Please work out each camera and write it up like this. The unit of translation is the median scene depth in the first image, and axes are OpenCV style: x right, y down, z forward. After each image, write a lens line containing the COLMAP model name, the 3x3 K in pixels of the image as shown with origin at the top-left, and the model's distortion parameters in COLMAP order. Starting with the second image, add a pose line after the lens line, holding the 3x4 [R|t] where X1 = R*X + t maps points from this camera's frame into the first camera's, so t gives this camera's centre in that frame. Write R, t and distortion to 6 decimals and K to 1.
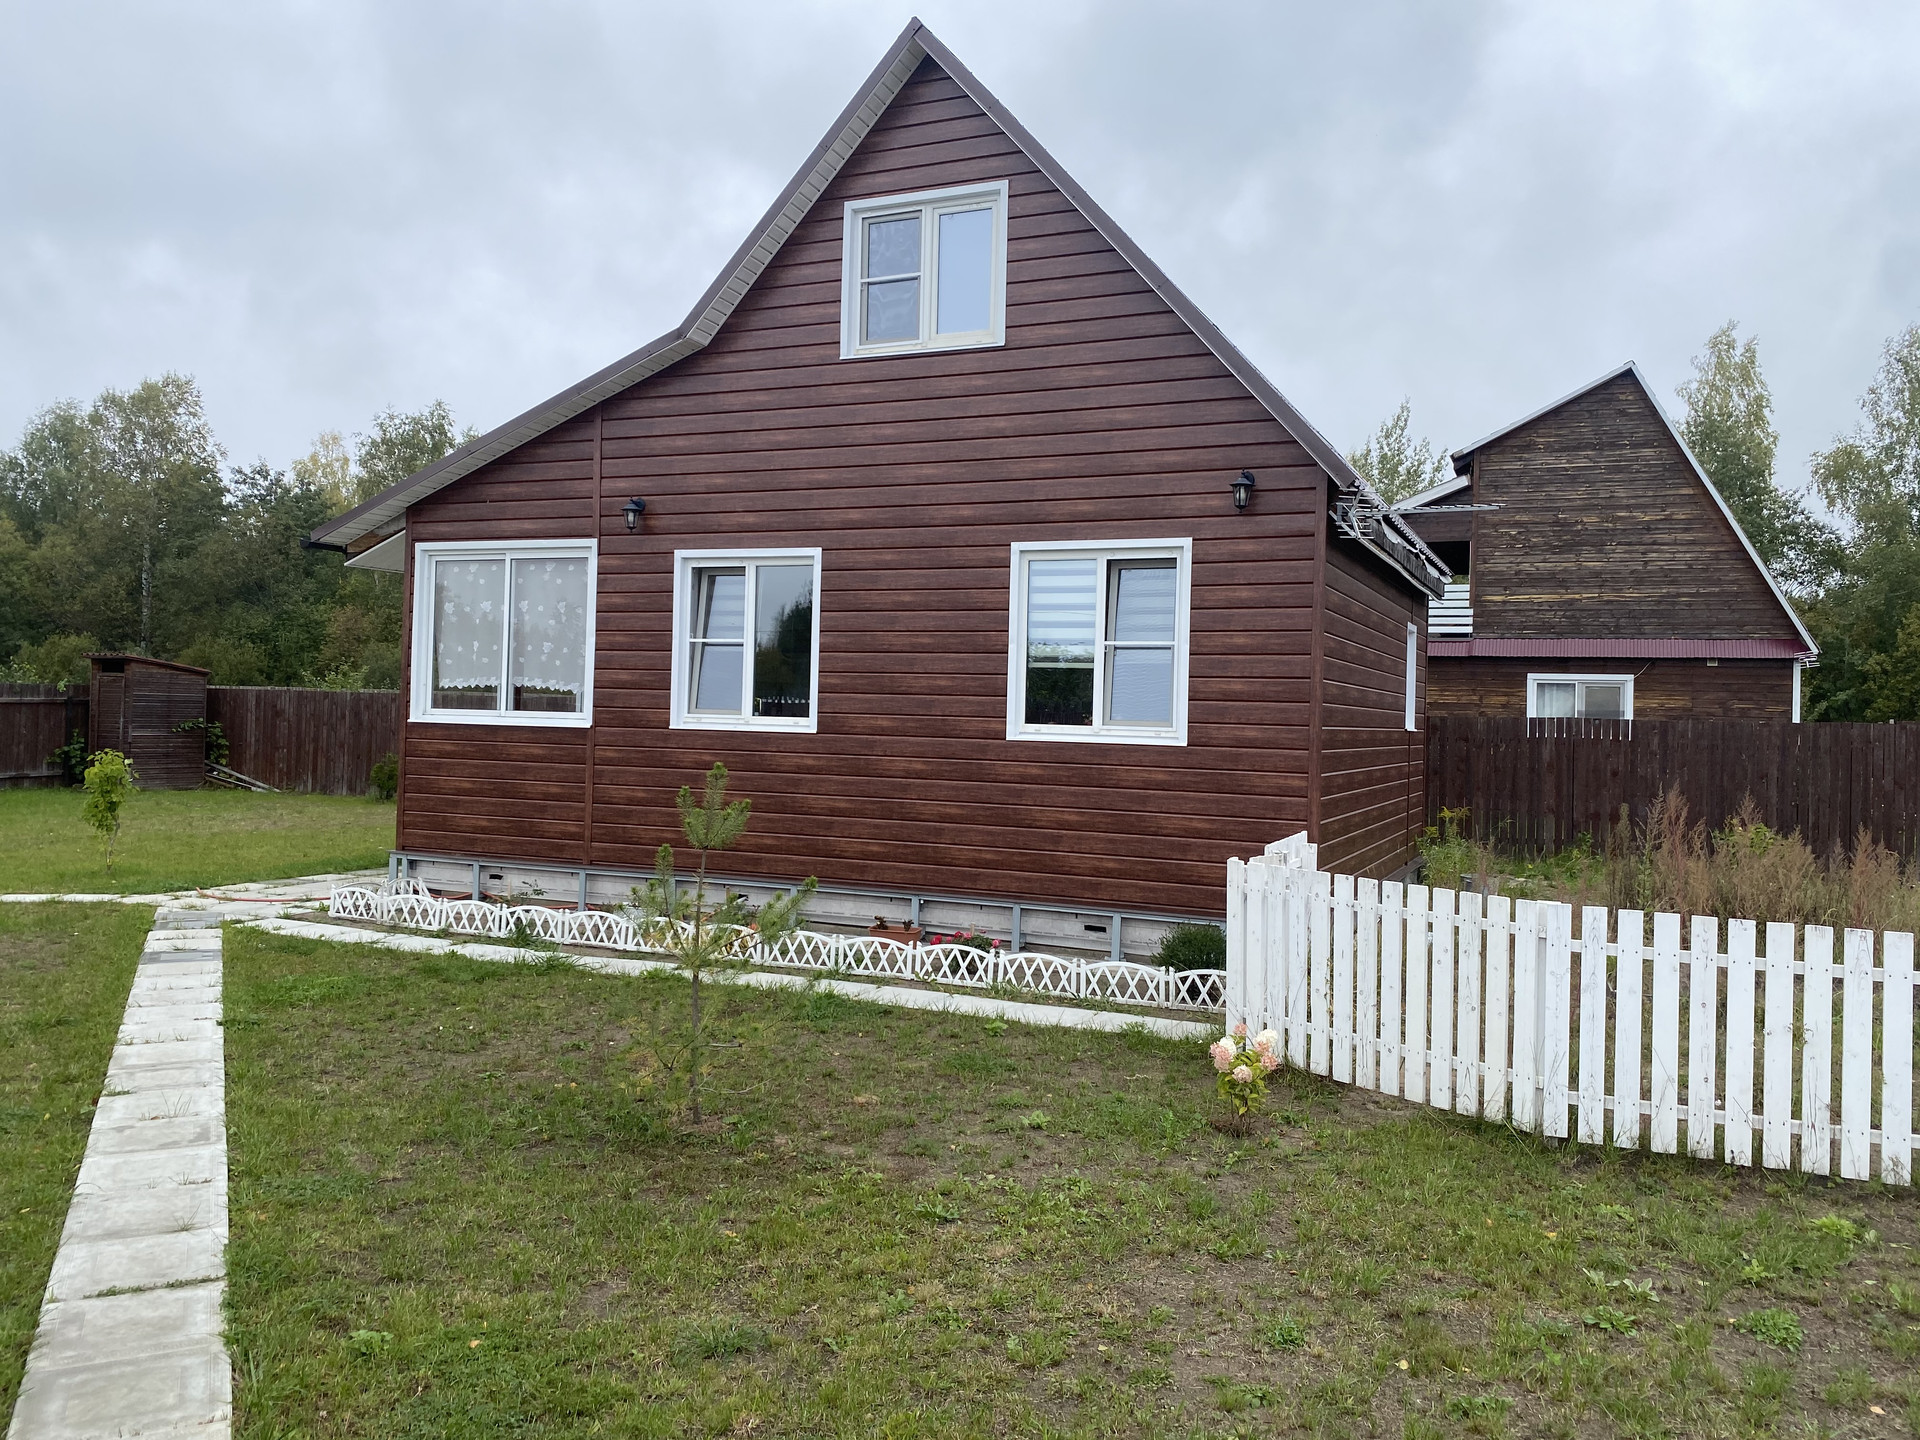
lens RADIAL K [[1459.3, 0, 943.5], [0, 1459.3, 673.2], [0, 0, 1]] dist [0.029494, -0.046444]
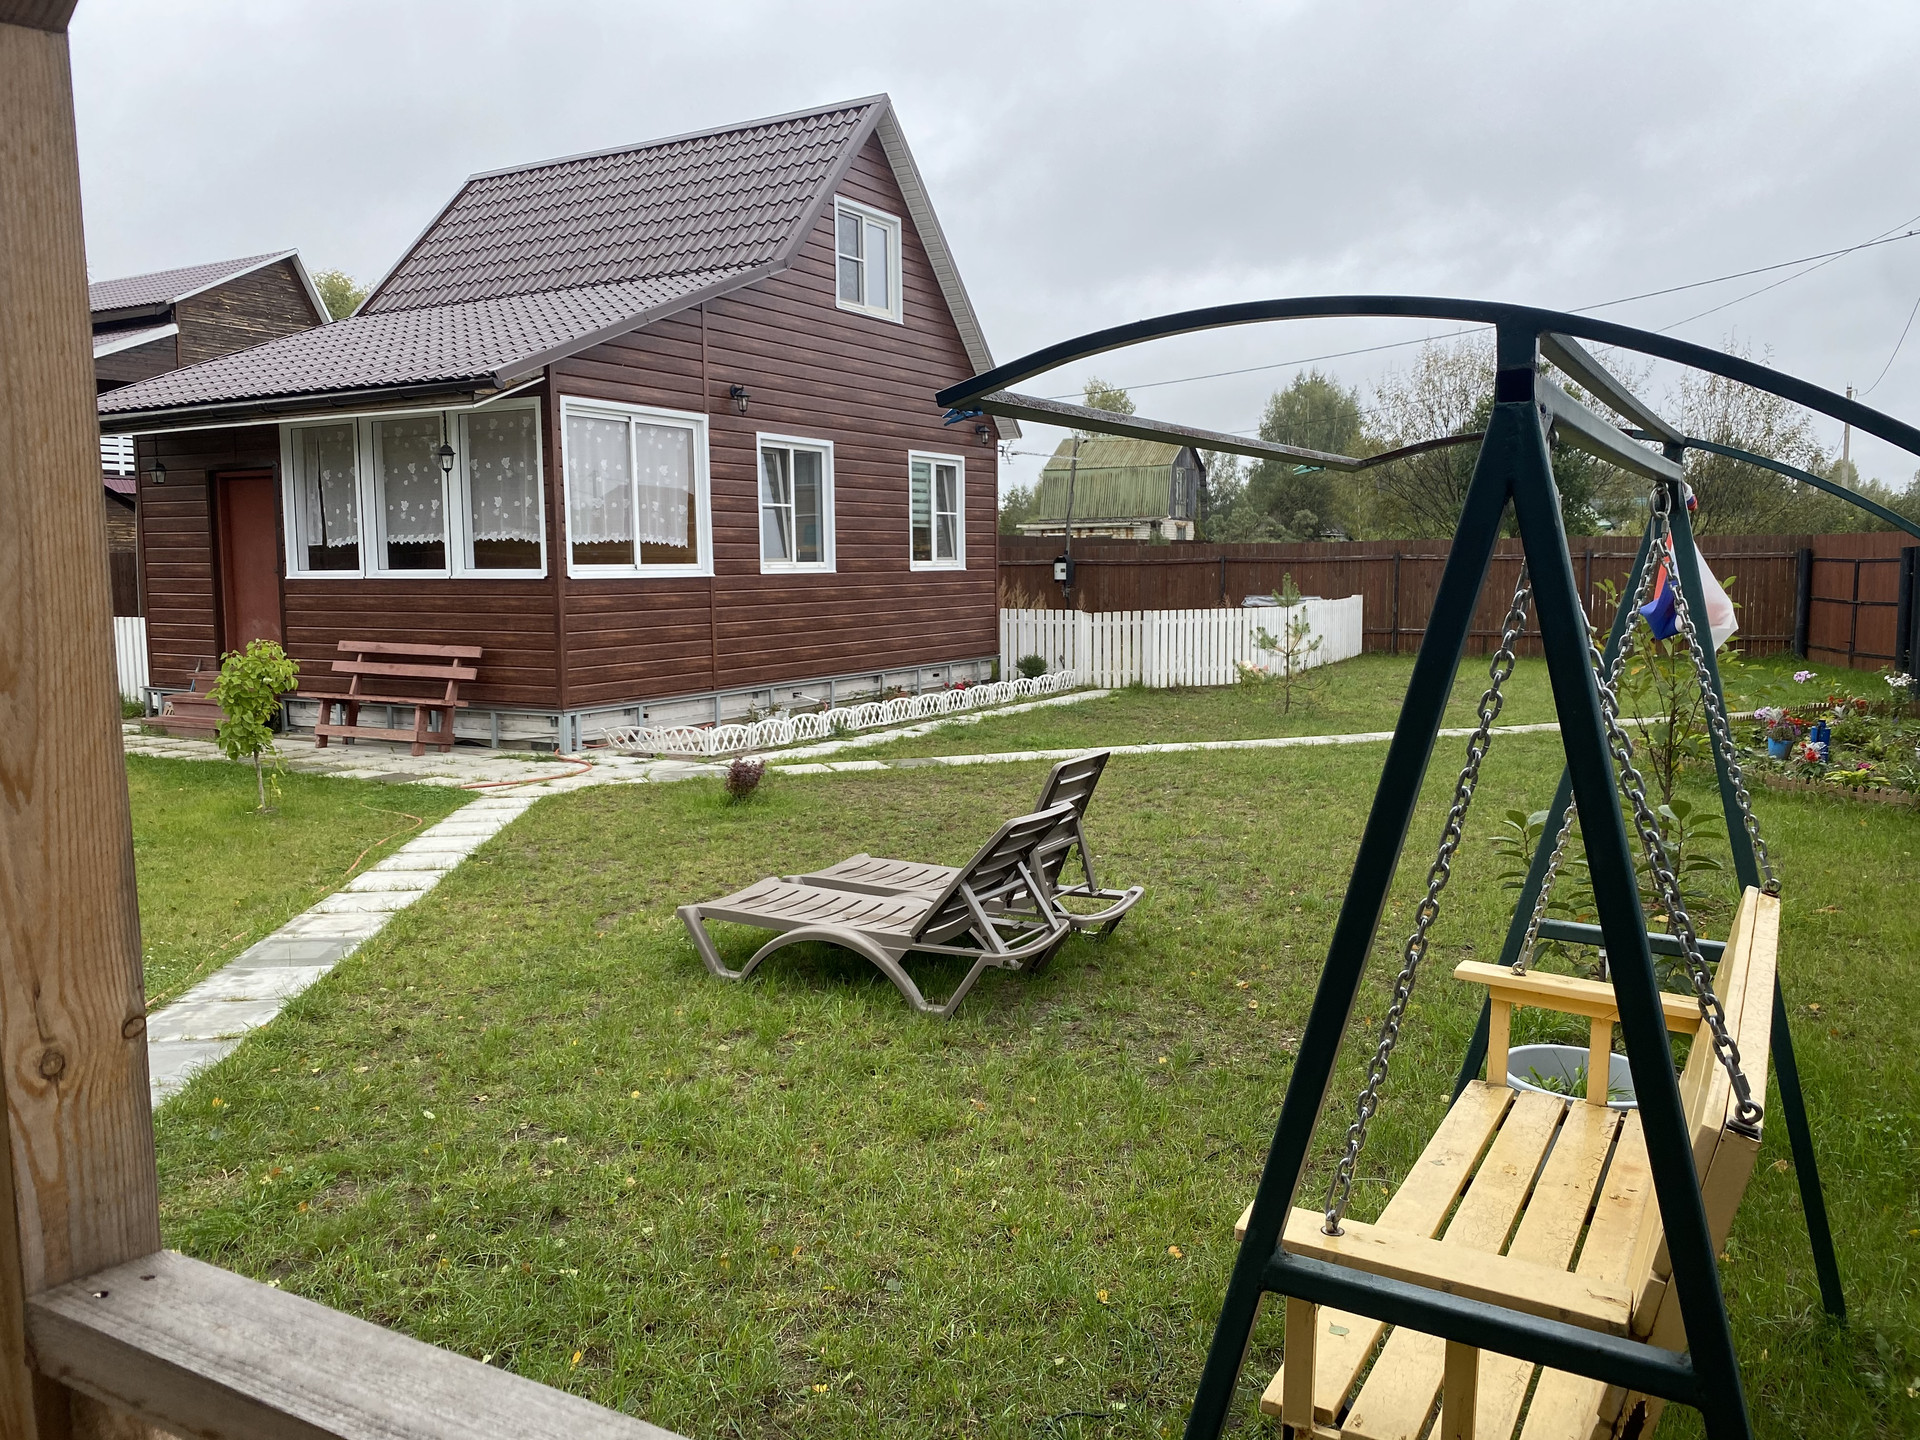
lens RADIAL K [[1459.3, 0, 971.2], [0, 1459.3, 723.0], [0, 0, 1]] dist [0.029494, -0.046444]
pose [[0.103592, -0.137945, 0.985008, -1.407356], [-0.015196, 0.990001, 0.140242, -0.014412], [-0.994504, -0.029496, 0.100460, 0.662228]]
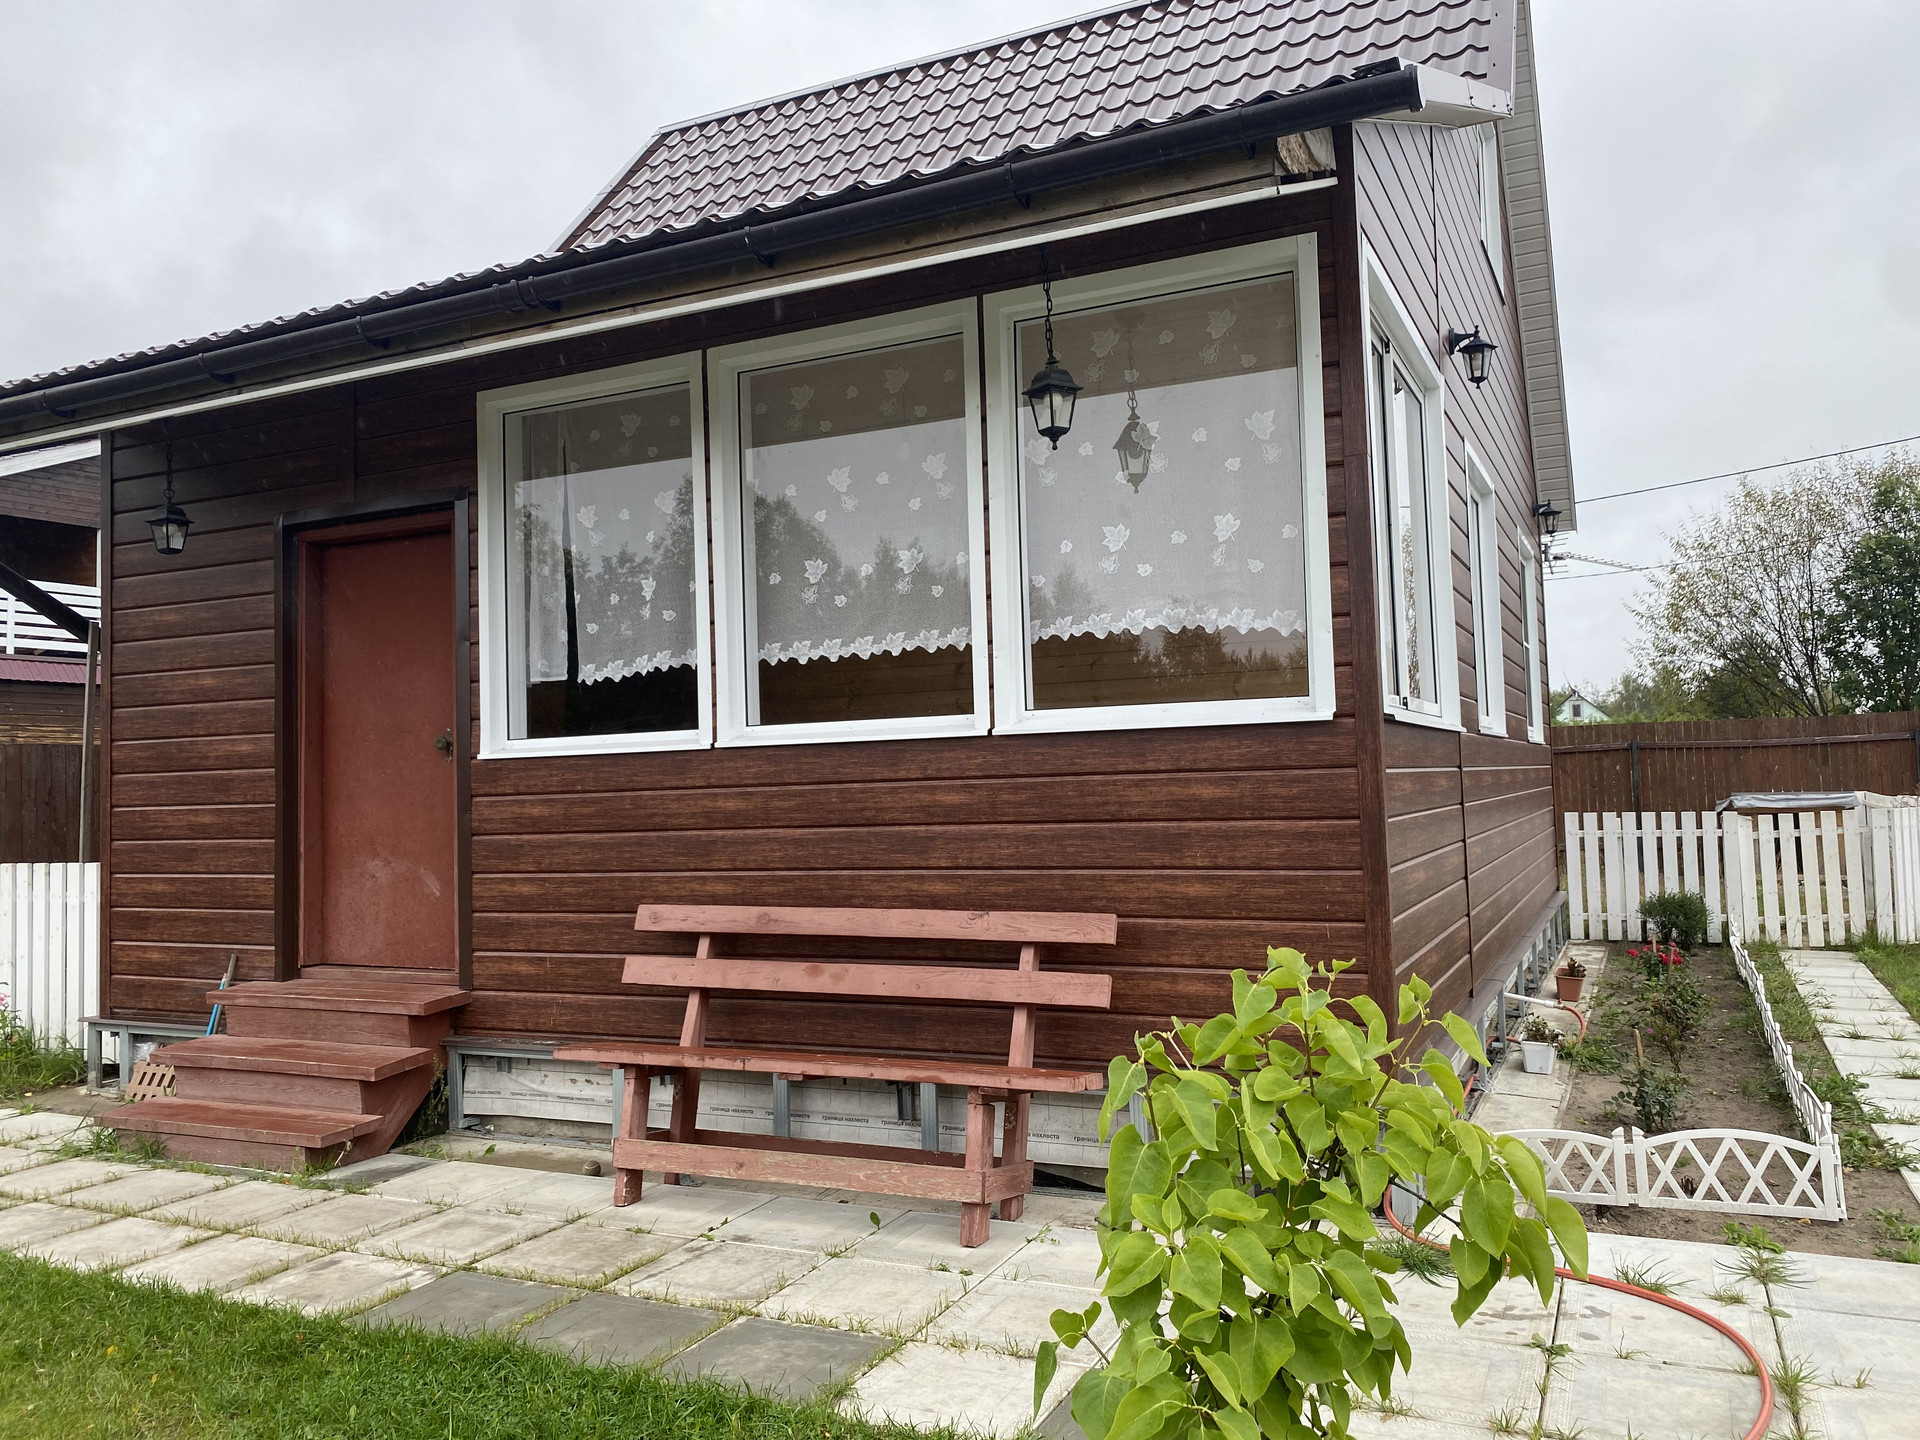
lens RADIAL K [[1459.3, 0, 965.7], [0, 1459.3, 704.1], [0, 0, 1]] dist [0.029494, -0.046444]
pose [[0.025285, 0.029496, 0.999245, -0.774393], [0.002550, 0.999559, -0.029570, 0.041490], [-0.999677, 0.003296, 0.025198, 1.158624]]
